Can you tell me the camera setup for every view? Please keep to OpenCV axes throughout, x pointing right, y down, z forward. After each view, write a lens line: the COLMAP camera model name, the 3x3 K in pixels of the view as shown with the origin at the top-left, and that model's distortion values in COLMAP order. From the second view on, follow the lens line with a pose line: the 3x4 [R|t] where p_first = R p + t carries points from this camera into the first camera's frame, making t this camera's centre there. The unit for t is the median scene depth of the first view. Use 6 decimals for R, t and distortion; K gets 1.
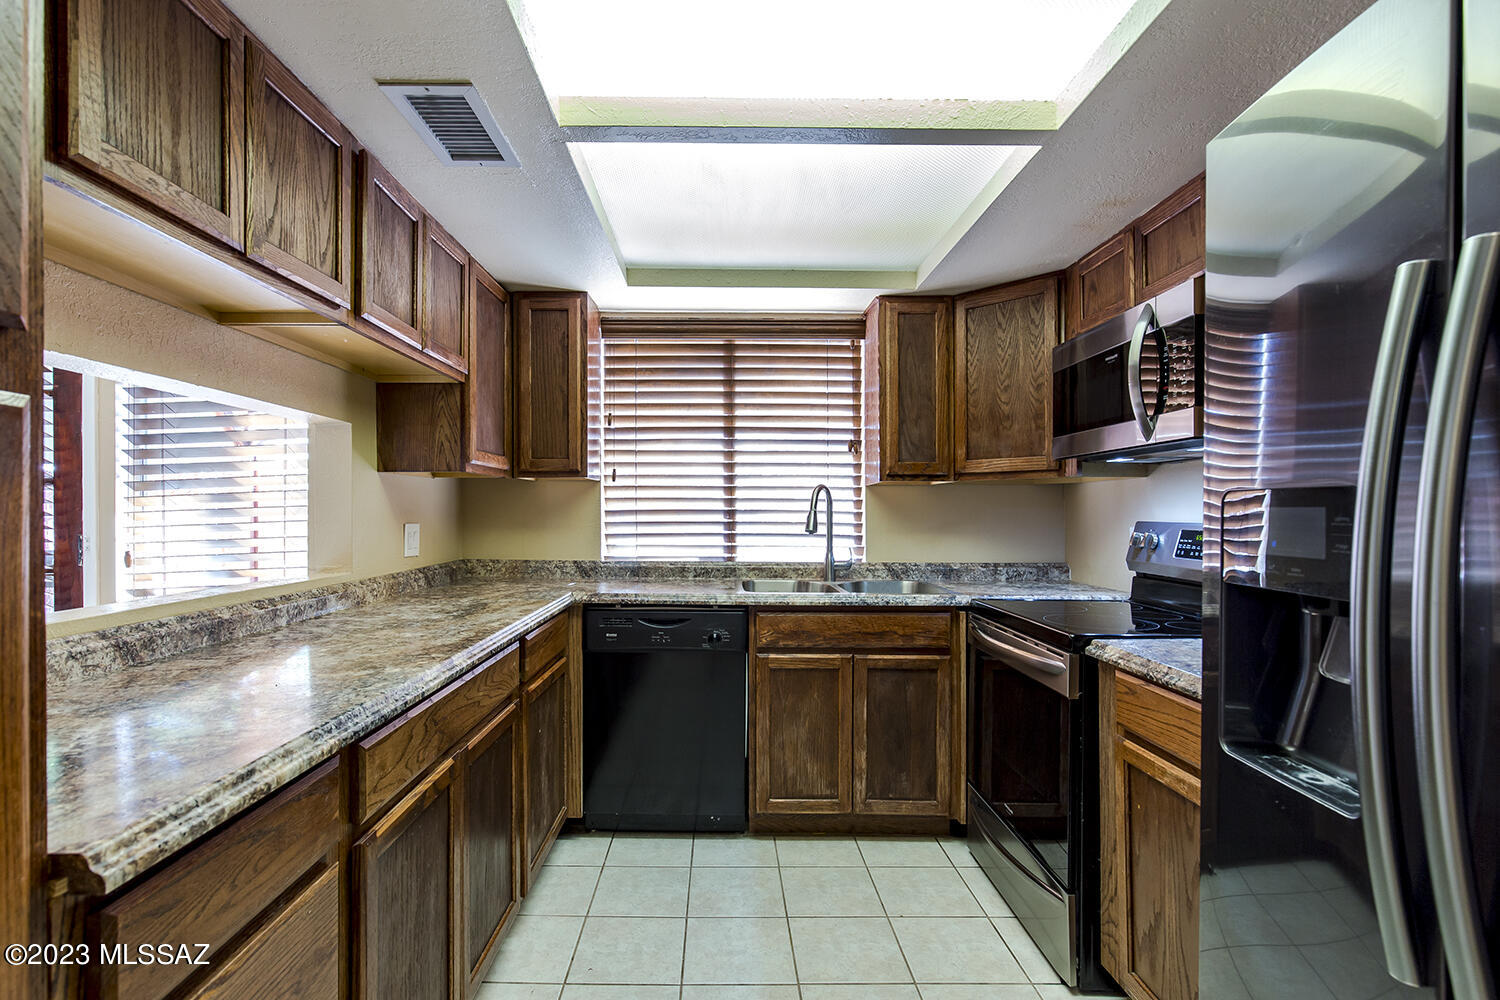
lens RADIAL K [[727.2, 0, 709.9], [0, 727.2, 515.7], [0, 0, 1]] dist [-0.000445, 0.000691]
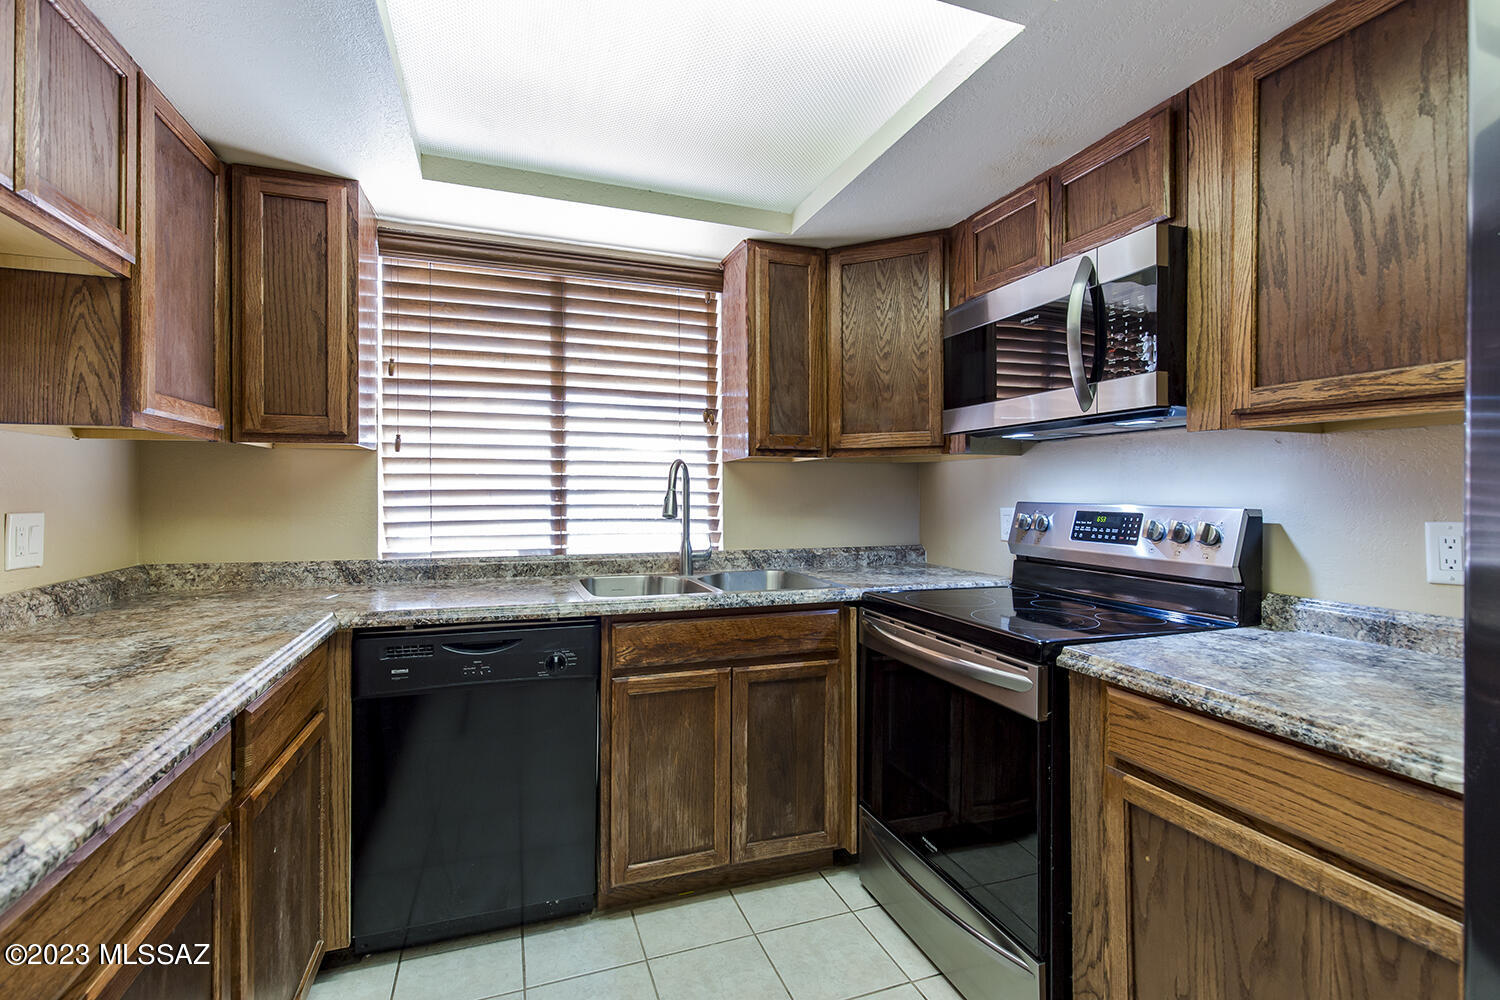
lens RADIAL K [[692.4, 0, 748.5], [0, 692.4, 490.5], [0, 0, 1]] dist [0.010363, -0.001911]
pose [[0.935950, -0.000330, 0.352133, -0.058880], [0.003028, 0.999970, -0.007112, -0.001630], [-0.352121, 0.007723, 0.935923, 0.269355]]
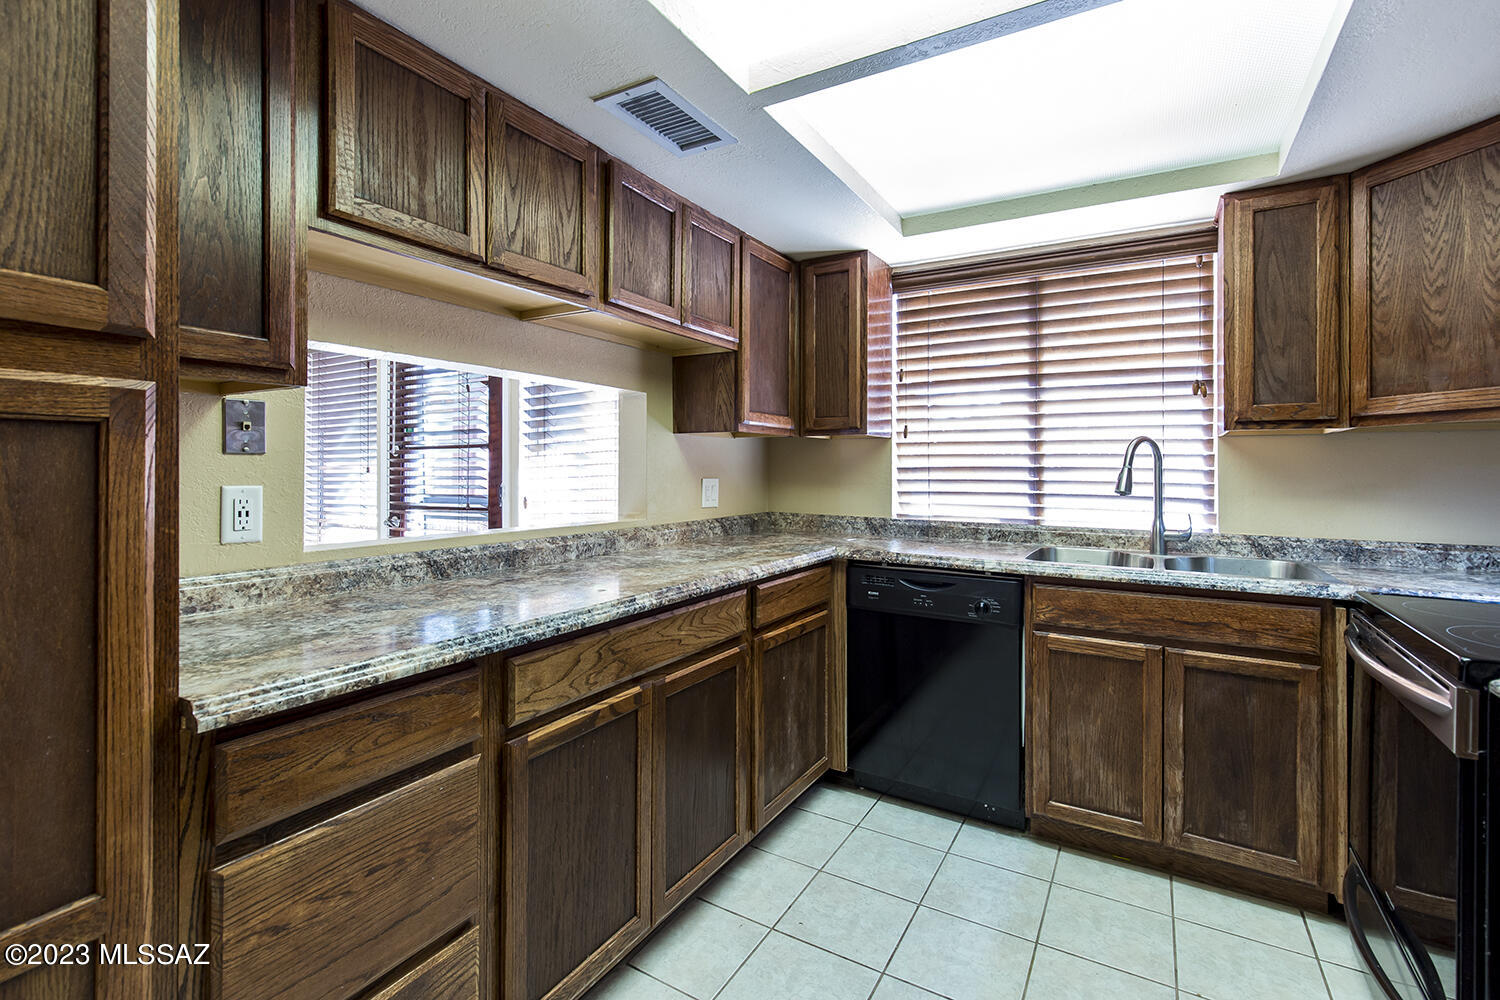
lens RADIAL K [[692.4, 0, 726.0], [0, 692.4, 471.1], [0, 0, 1]] dist [0.010363, -0.001911]
pose [[0.856439, 0.004441, -0.516230, 0.180757], [-0.006983, 0.999971, -0.002983, 0.002781], [0.516202, 0.006160, 0.856445, 0.091414]]
